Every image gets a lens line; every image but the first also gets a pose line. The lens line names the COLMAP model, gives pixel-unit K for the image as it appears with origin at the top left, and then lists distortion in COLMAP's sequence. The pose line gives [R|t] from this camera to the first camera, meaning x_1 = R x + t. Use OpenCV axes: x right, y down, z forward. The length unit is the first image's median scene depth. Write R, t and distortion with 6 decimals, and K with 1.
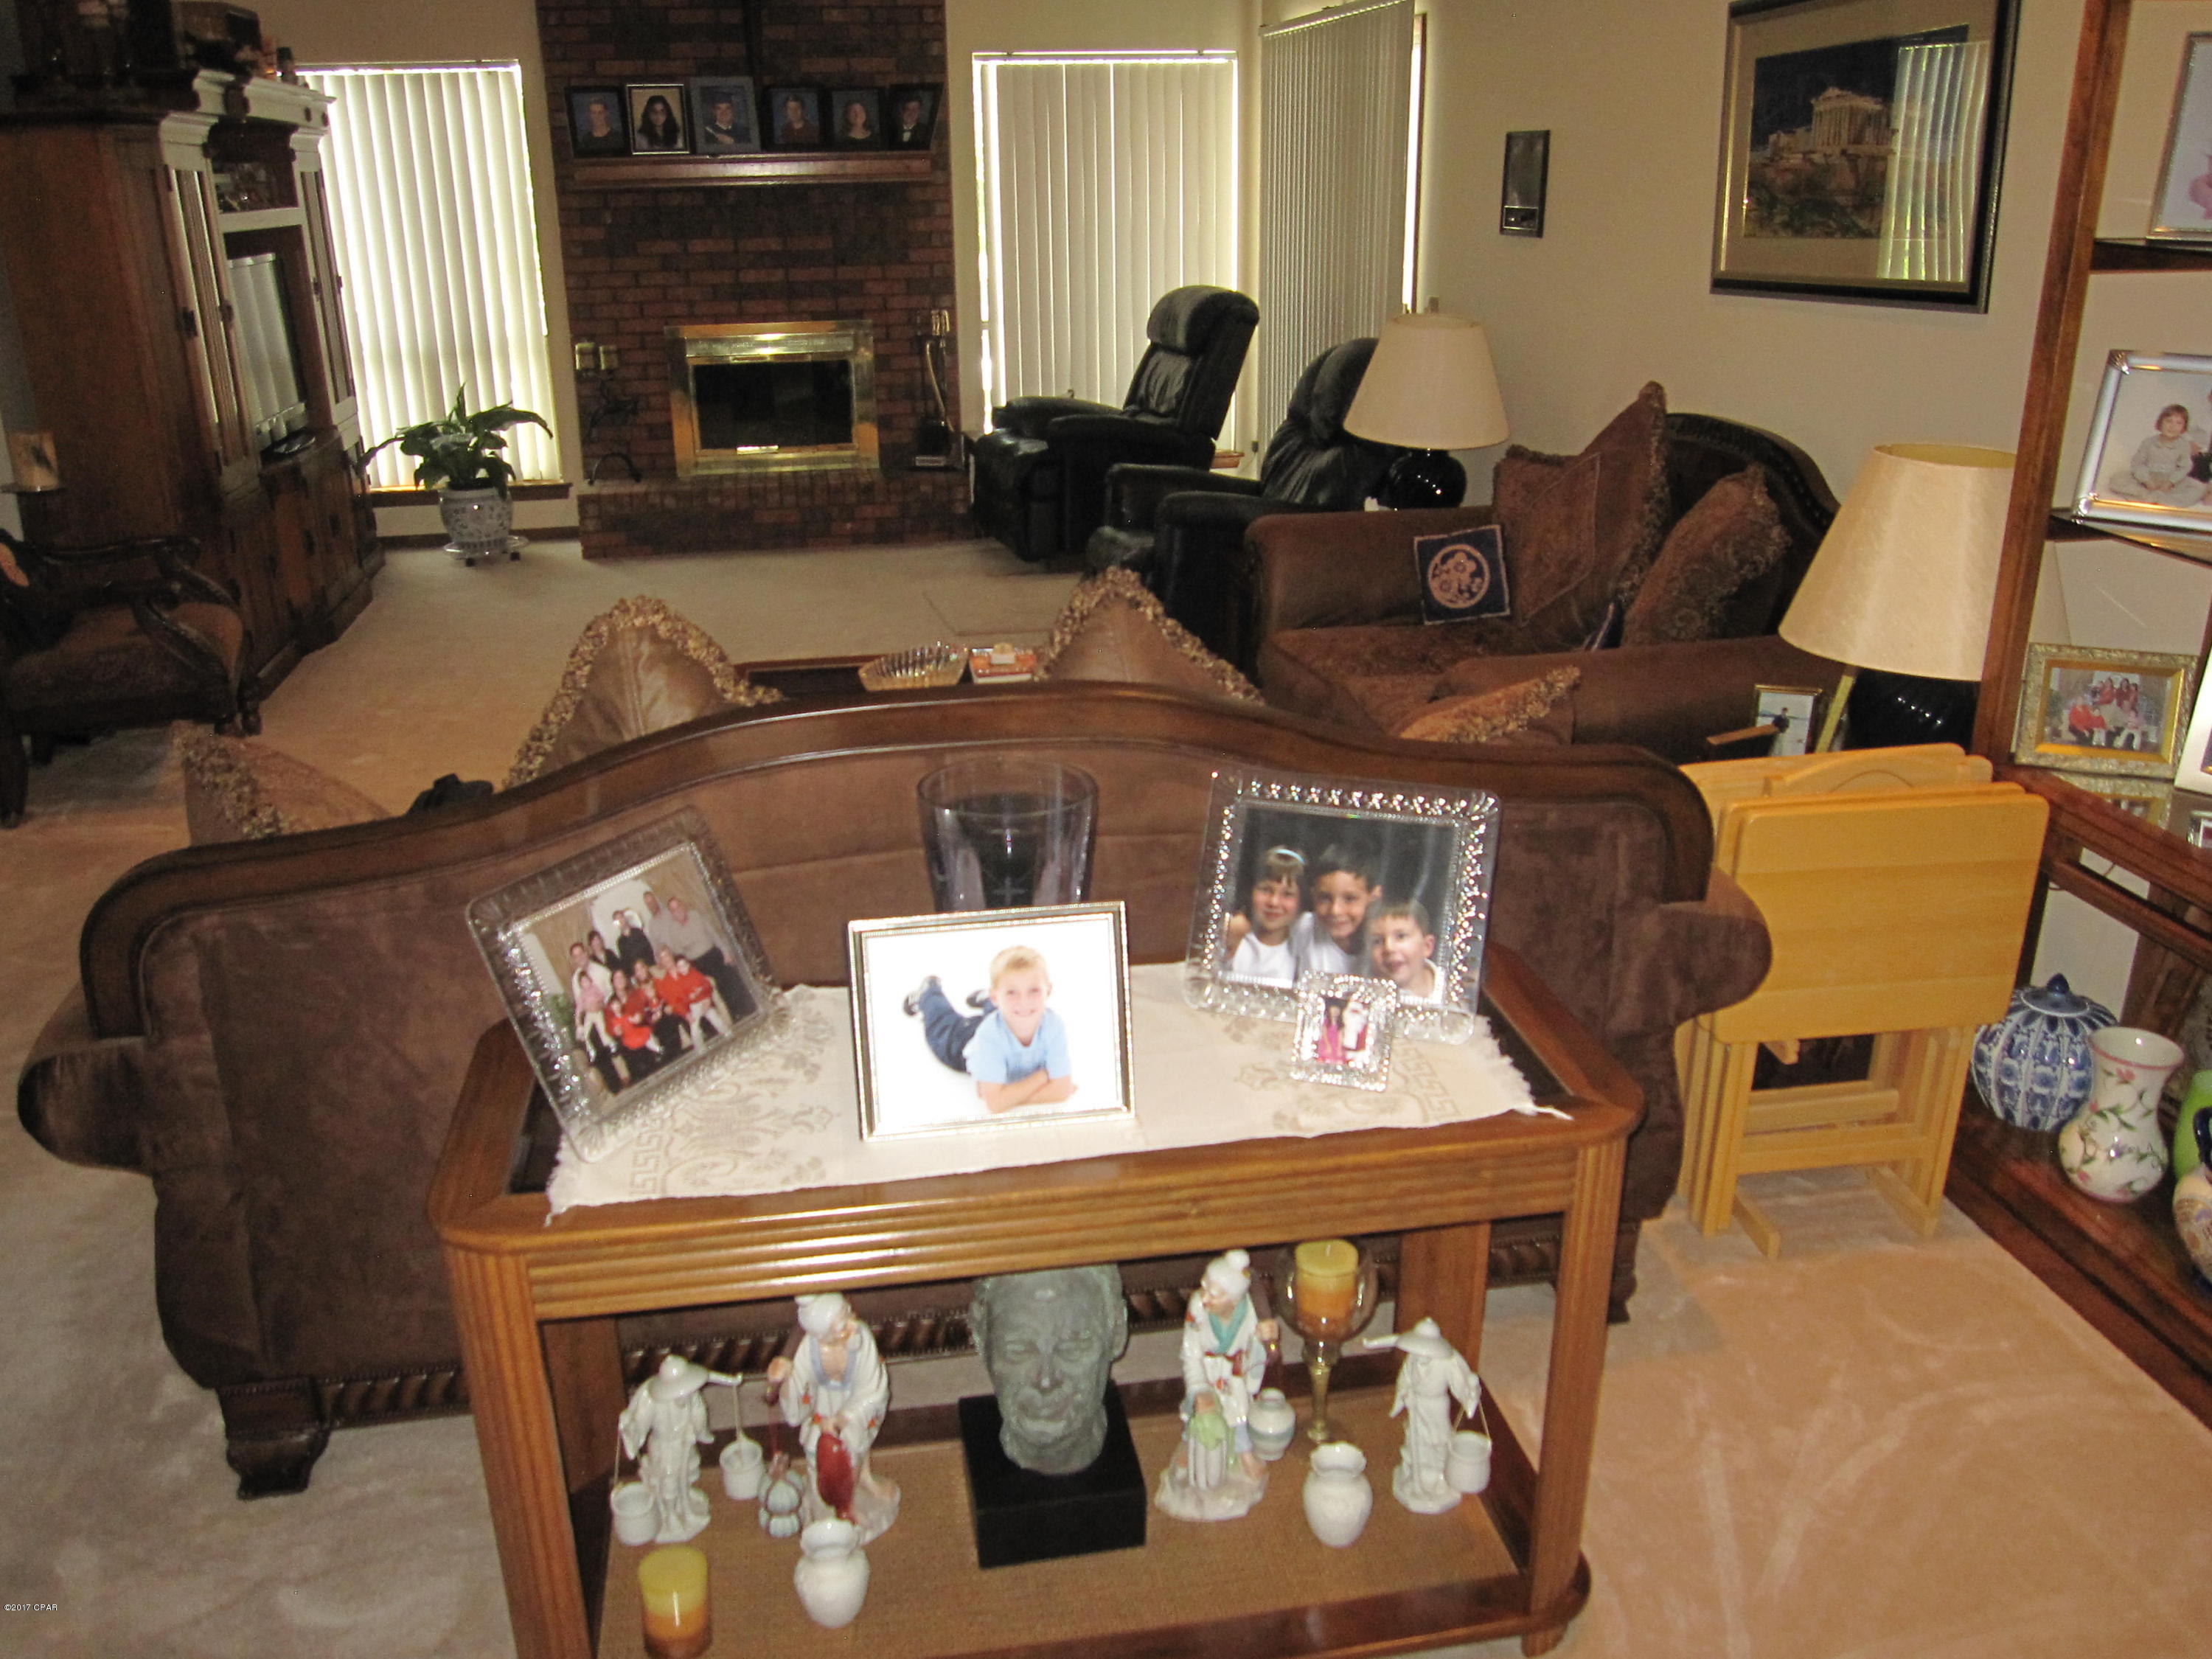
lens RADIAL K [[1832.2, 0, 1098.5], [0, 1832.2, 830.5], [0, 0, 1]] dist [-0.081274, 0.052543]
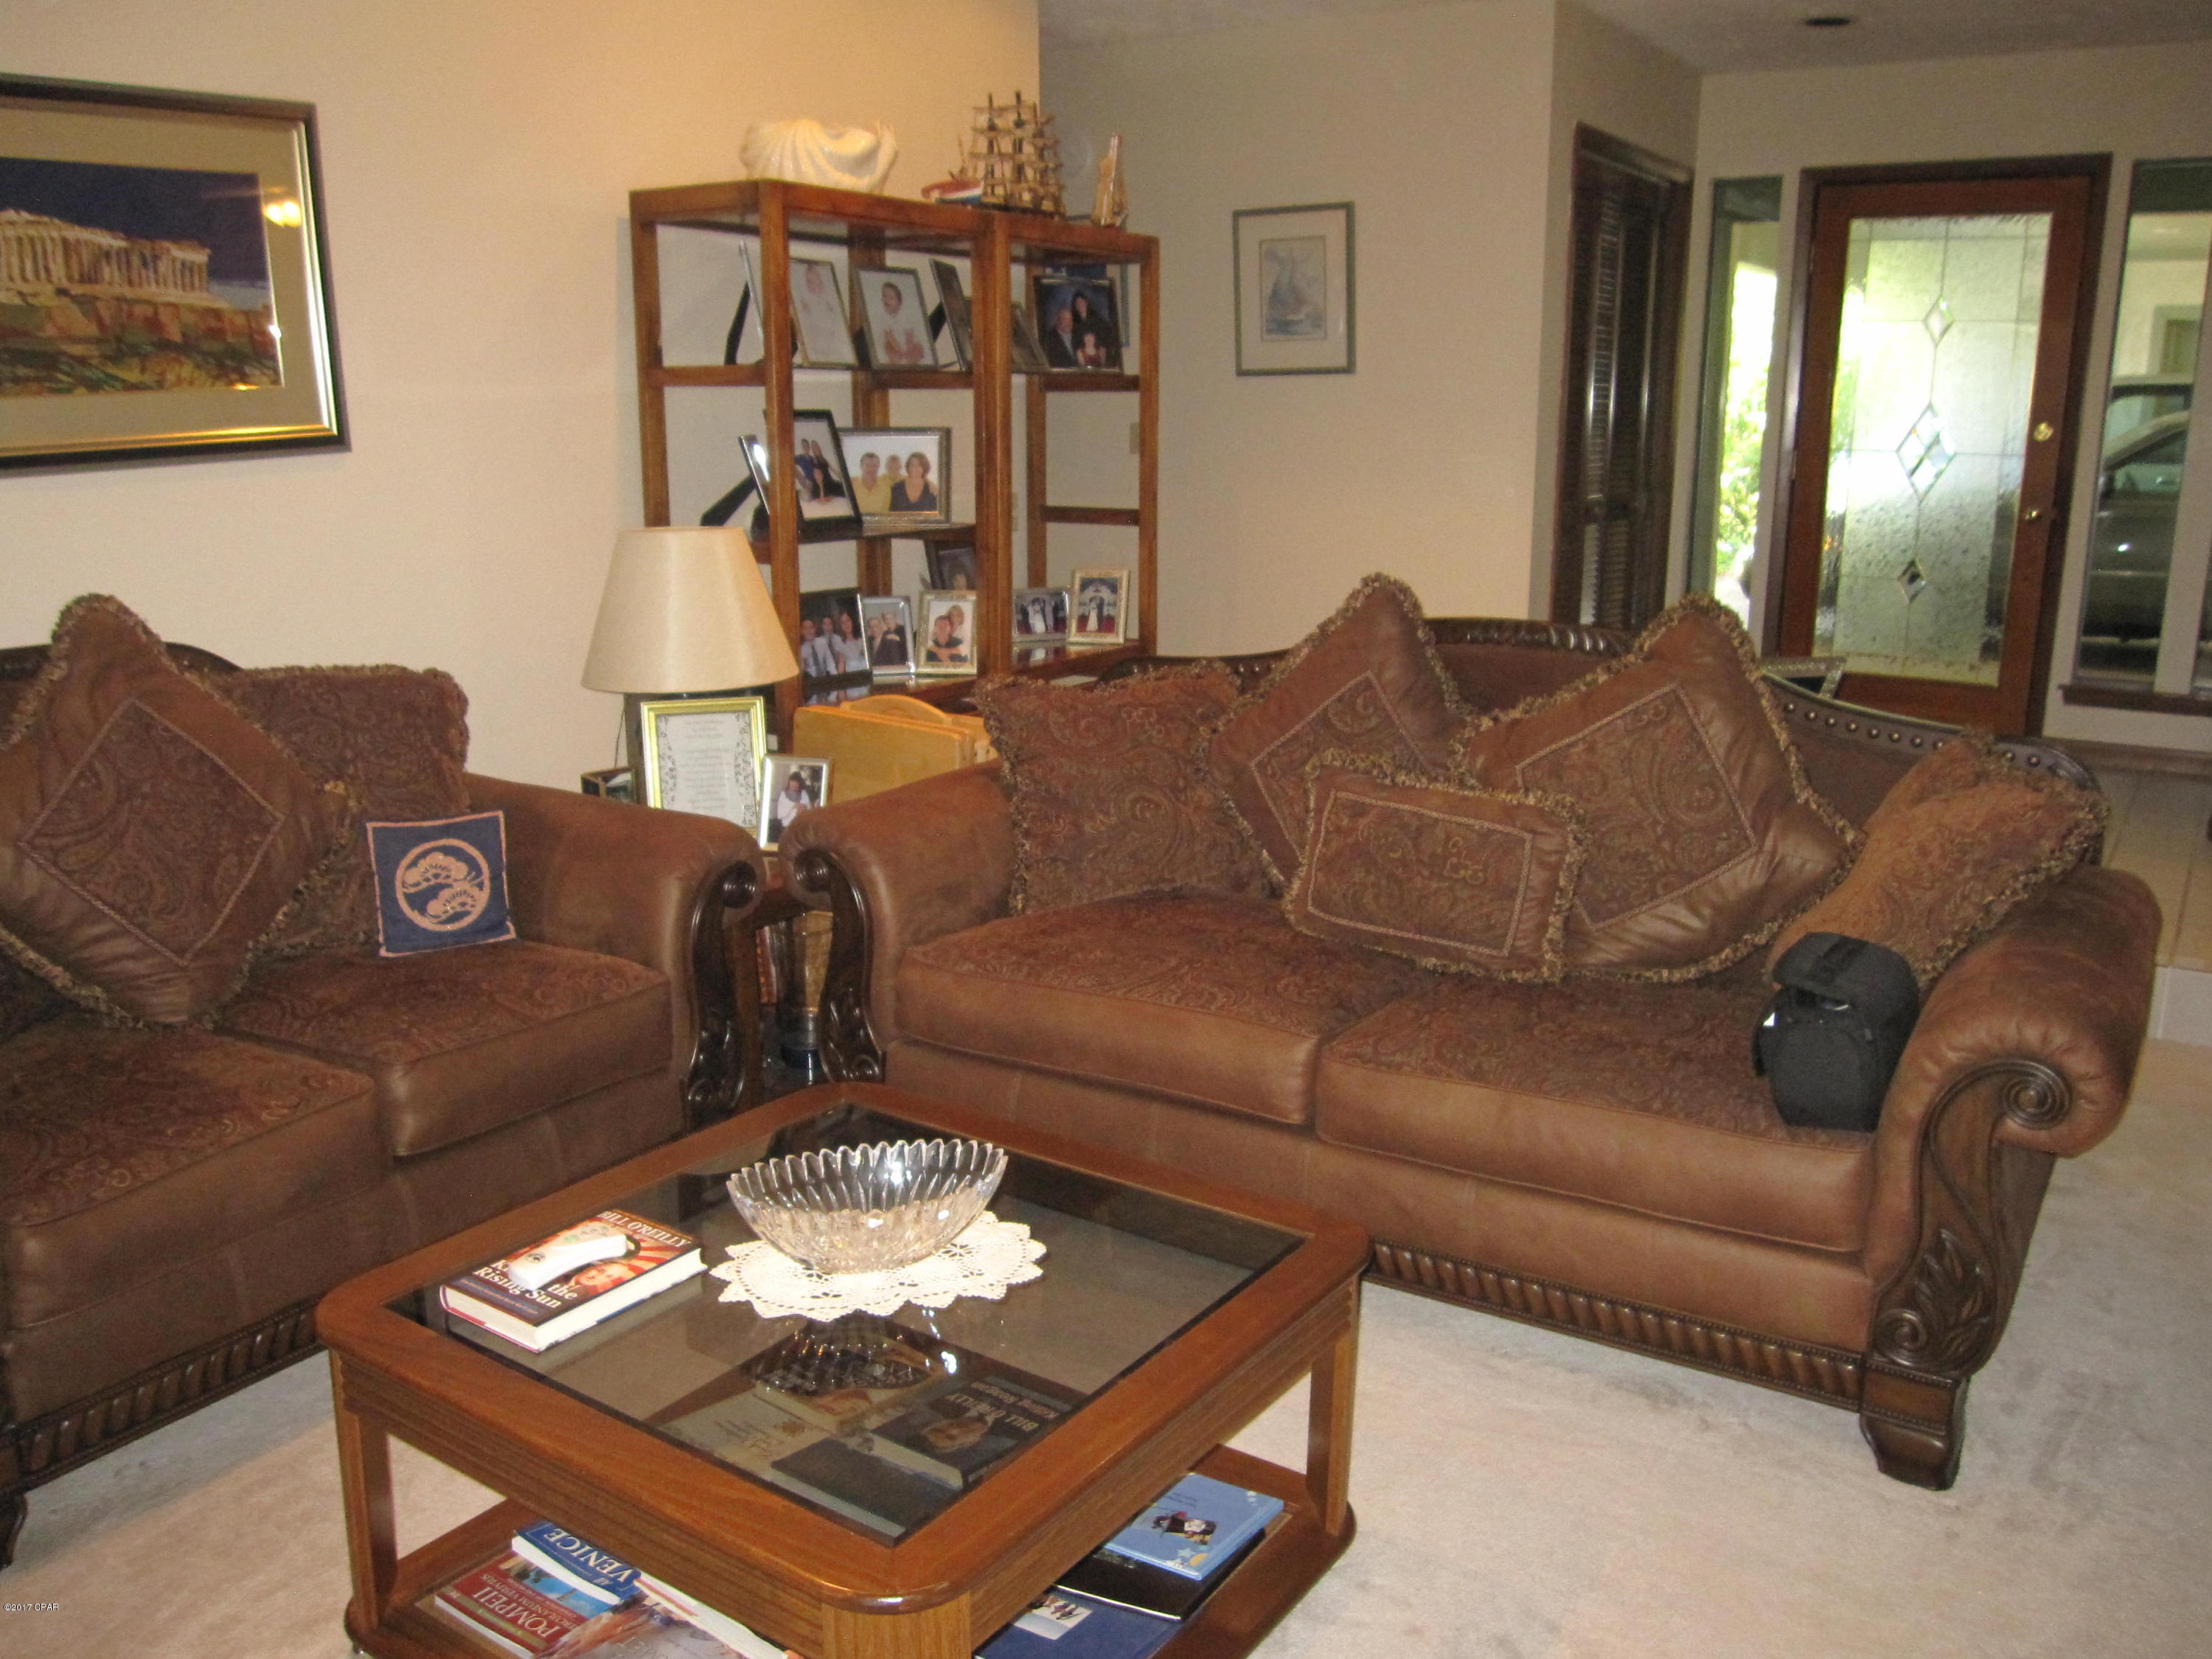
lens RADIAL K [[1832.2, 0, 1106.8], [0, 1832.2, 832.2], [0, 0, 1]] dist [-0.081274, 0.052543]
pose [[-0.712416, -0.150863, 0.685349, -0.255351], [0.250181, 0.857847, 0.448896, -0.200540], [-0.655647, 0.491263, -0.573401, 0.620198]]
